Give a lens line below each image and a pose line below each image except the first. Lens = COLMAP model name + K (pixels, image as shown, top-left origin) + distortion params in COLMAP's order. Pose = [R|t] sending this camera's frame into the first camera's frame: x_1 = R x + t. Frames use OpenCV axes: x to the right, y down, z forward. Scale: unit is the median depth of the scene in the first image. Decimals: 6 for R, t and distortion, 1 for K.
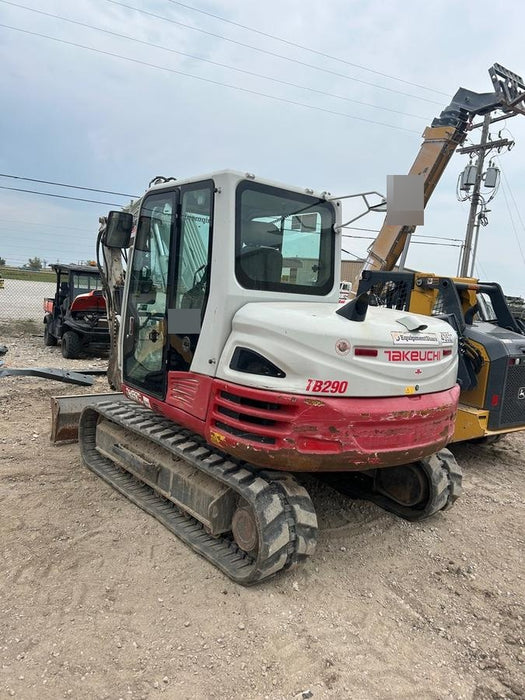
lens RADIAL K [[506.4, 0, 259.9], [0, 506.4, 343.0], [0, 0, 1]] dist [0.097521, 0.000004]
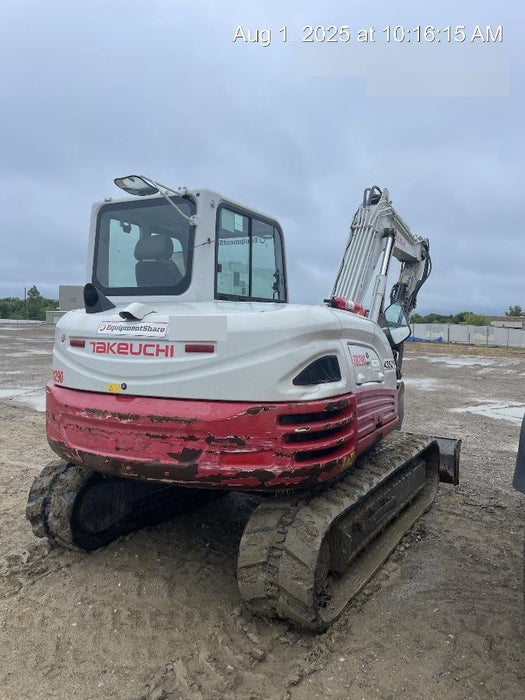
lens RADIAL K [[521.9, 0, 262.5], [0, 521.9, 350.0], [0, 0, 1]] dist [0.093604, -0.001351]
pose [[0.406553, -0.037050, -0.912876, 1.207746], [-0.068934, 0.995085, -0.071087, 0.074592], [0.911023, 0.091828, 0.402001, 0.863147]]
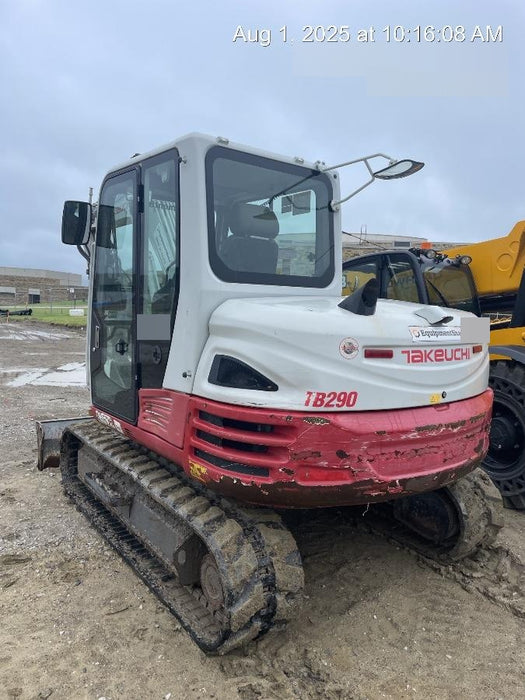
lens RADIAL K [[524.0, 0, 262.5], [0, 524.0, 350.0], [0, 0, 1]] dist [0.076843, 0.001295]
pose [[0.998781, -0.049132, -0.004760, 0.030684], [0.049112, 0.998784, -0.004192, 0.006907], [0.004961, 0.003953, 0.999980, 0.170904]]
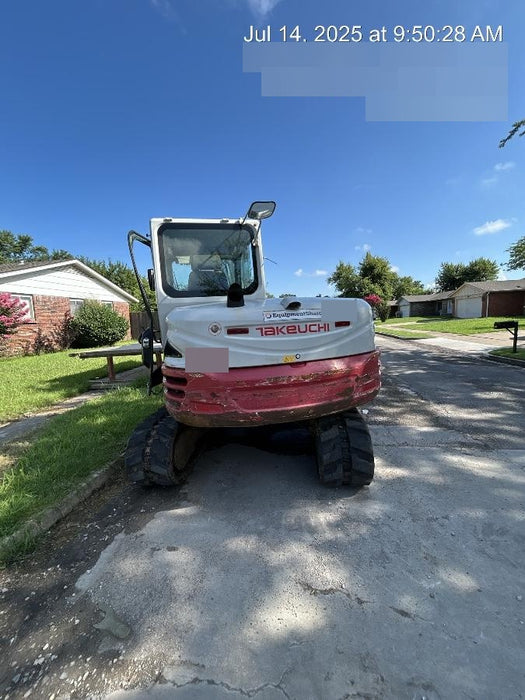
lens RADIAL K [[284.8, 0, 262.5], [0, 284.8, 350.0], [0, 0, 1]] dist [-0.001250, -0.000040]
pose [[0.903853, -0.100677, -0.415830, 0.512049], [0.101317, 0.994641, -0.020589, 0.079152], [0.415674, -0.023521, 0.909209, 0.376891]]
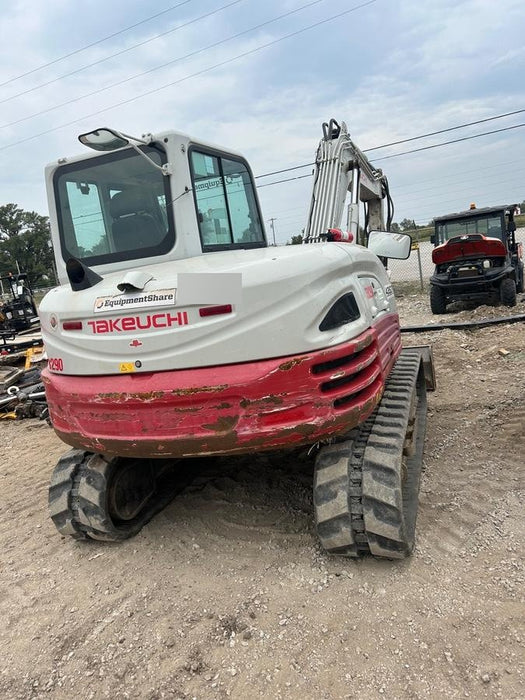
lens RADIAL K [[525.0, 0, 261.8], [0, 525.0, 336.3], [0, 0, 1]] dist [0.065977, -0.002144]
pose [[0.487825, -0.030442, -0.872410, 1.113436], [0.104466, 0.994245, 0.023721, 0.046672], [0.866668, -0.102709, 0.488198, 0.783575]]
